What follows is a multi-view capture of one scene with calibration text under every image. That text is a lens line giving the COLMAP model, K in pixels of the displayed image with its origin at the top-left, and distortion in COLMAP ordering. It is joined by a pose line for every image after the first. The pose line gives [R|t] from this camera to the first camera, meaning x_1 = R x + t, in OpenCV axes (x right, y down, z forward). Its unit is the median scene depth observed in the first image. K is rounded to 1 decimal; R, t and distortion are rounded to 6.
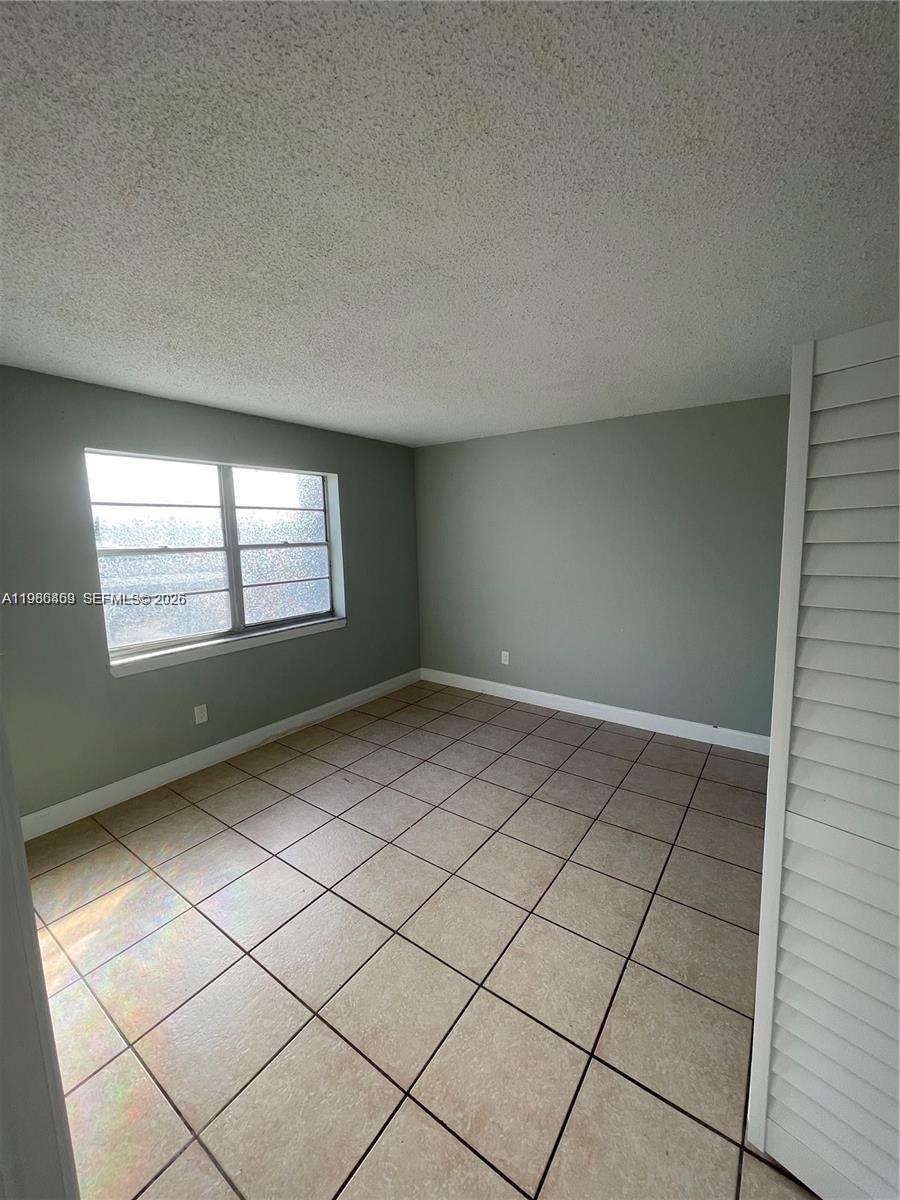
lens RADIAL K [[485.7, 0, 453.9], [0, 485.7, 596.7], [0, 0, 1]] dist [-0.001939, 0.000153]
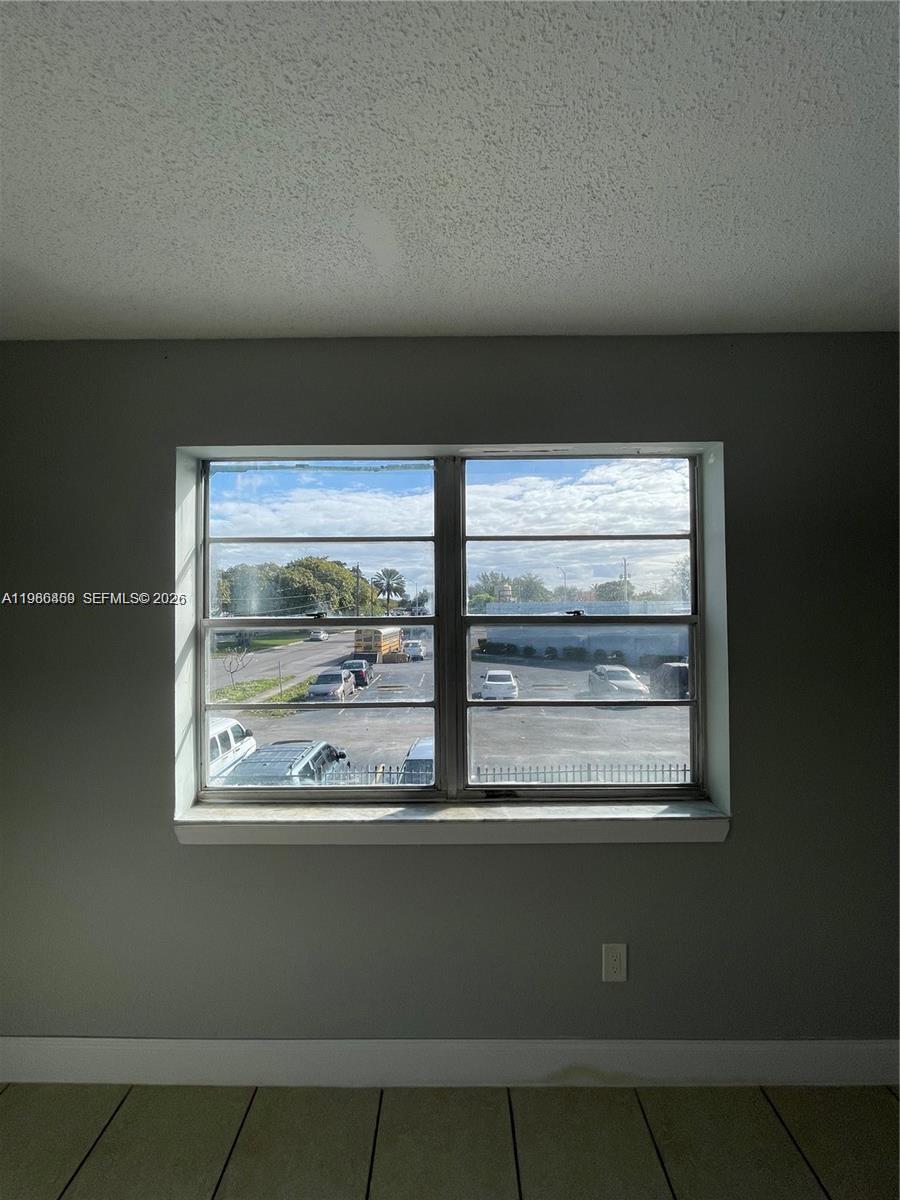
lens RADIAL K [[485.7, 0, 453.9], [0, 485.7, 596.7], [0, 0, 1]] dist [-0.001939, 0.000153]
pose [[0.570302, 0.000899, -0.821434, -0.049325], [-0.114168, 0.990380, -0.078180, -0.084666], [0.813462, 0.138368, 0.564919, 0.714785]]
